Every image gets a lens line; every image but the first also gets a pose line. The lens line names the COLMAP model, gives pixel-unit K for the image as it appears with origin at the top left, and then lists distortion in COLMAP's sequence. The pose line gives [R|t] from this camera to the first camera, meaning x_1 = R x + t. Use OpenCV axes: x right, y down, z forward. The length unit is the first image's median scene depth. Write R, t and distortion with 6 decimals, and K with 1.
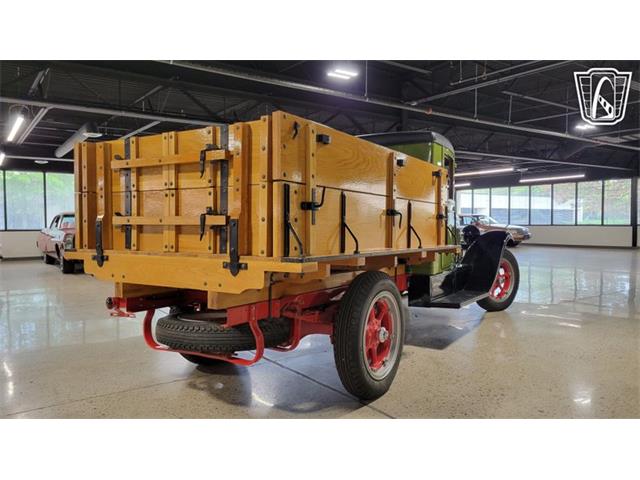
lens RADIAL K [[488.8, 0, 320.0], [0, 488.8, 240.0], [0, 0, 1]] dist [0.029244, -0.002362]
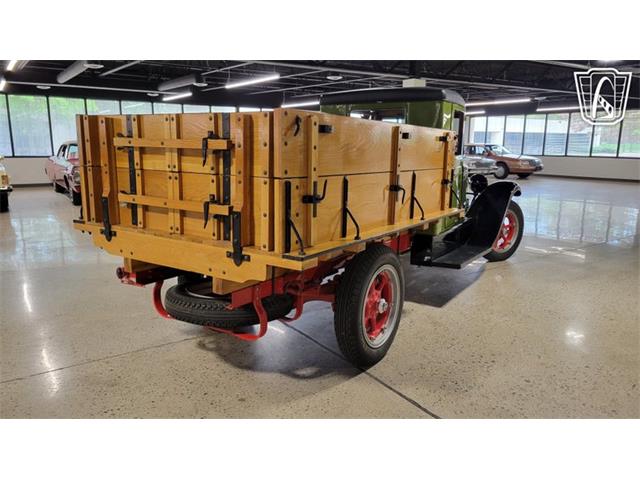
lens RADIAL K [[489.3, 0, 324.5], [0, 489.3, 237.2], [0, 0, 1]] dist [0.024258, -0.000269]
pose [[0.999832, 0.015972, -0.009037, 0.013352], [-0.014358, 0.987523, 0.156820, -0.118546], [0.011429, -0.156664, 0.987586, -0.009156]]
